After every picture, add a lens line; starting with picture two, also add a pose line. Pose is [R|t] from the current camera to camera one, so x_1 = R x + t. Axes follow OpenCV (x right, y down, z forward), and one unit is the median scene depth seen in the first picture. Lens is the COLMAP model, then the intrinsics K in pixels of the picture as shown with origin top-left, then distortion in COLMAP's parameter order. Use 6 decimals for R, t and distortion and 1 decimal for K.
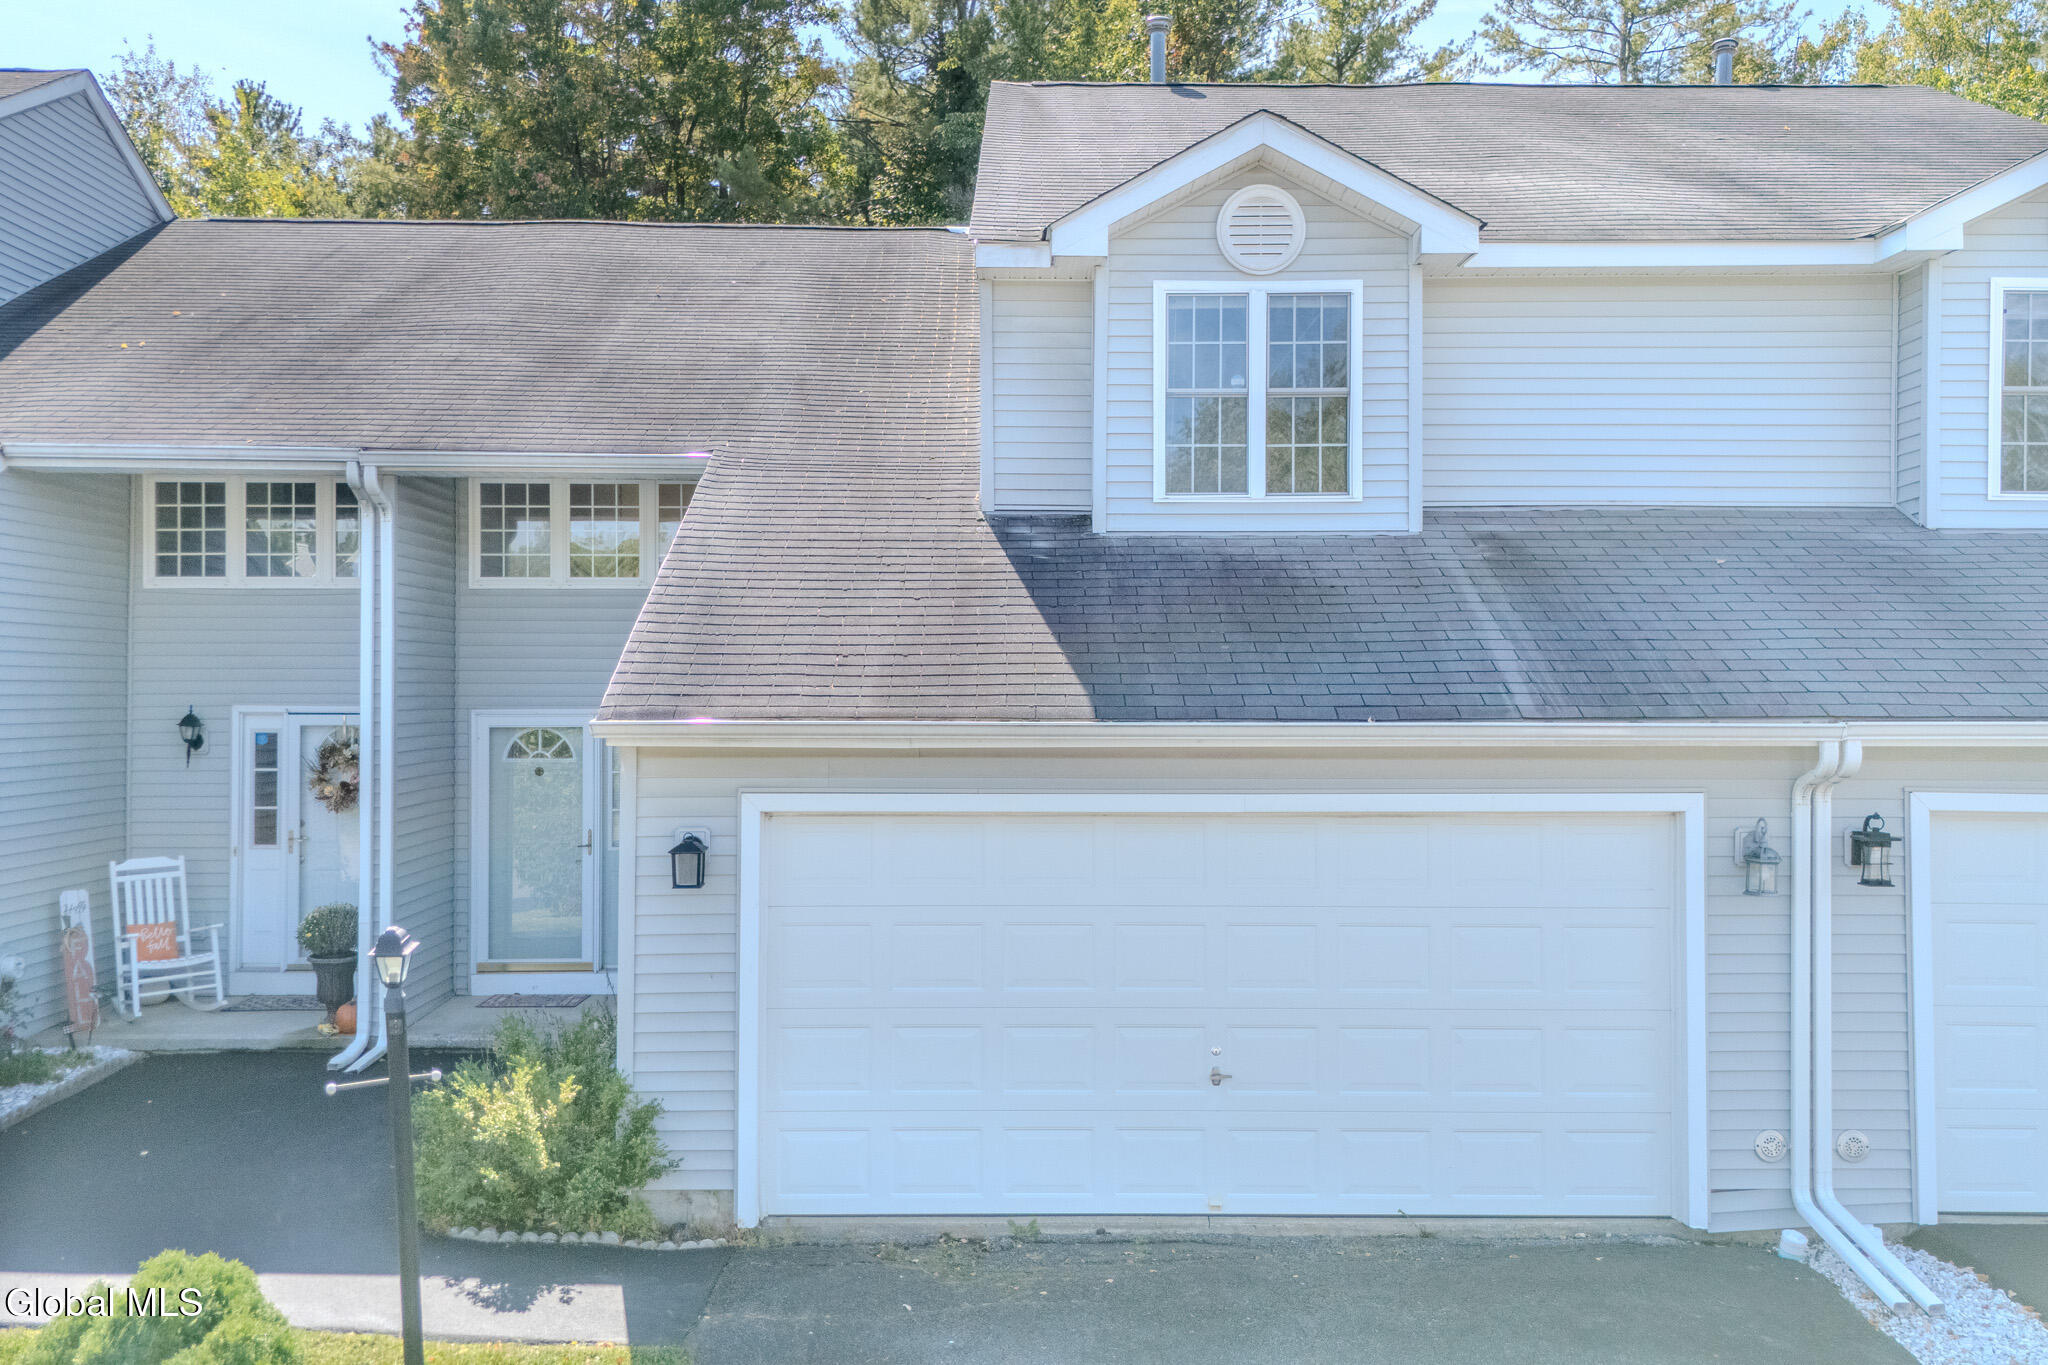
lens RADIAL K [[1806.4, 0, 1020.3], [0, 1806.4, 673.2], [0, 0, 1]] dist [0.065077, -0.042369]
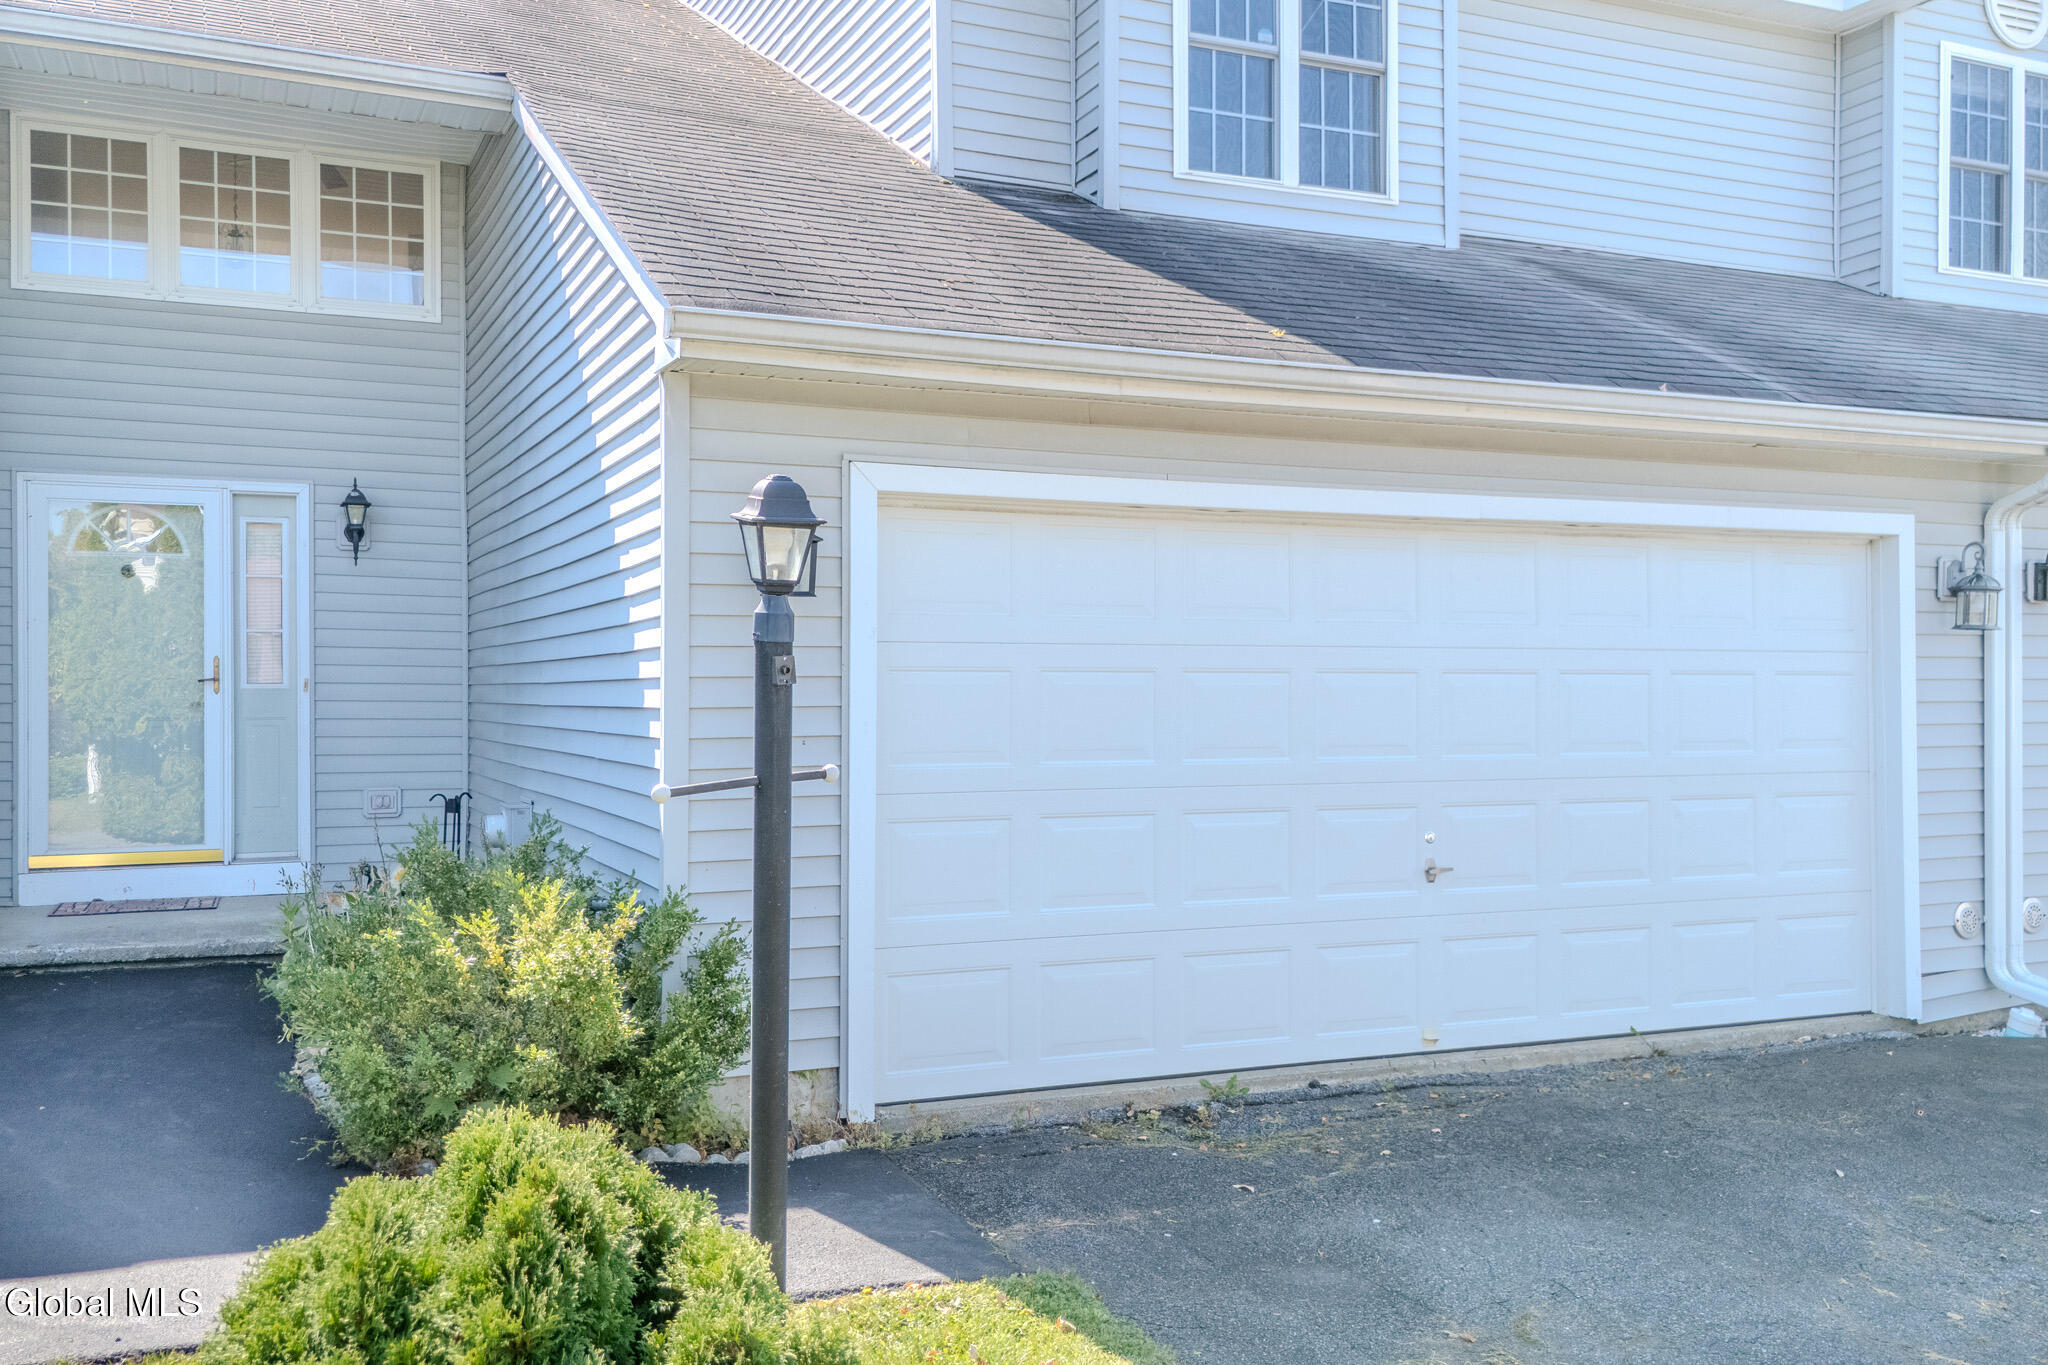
lens RADIAL K [[1806.4, 0, 1013.0], [0, 1806.4, 689.8], [0, 0, 1]] dist [0.065077, -0.042369]
pose [[0.917544, -0.001060, 0.397632, -0.356417], [-0.000276, 0.999995, 0.003303, 0.145303], [-0.397633, -0.003141, 0.917539, 0.376405]]
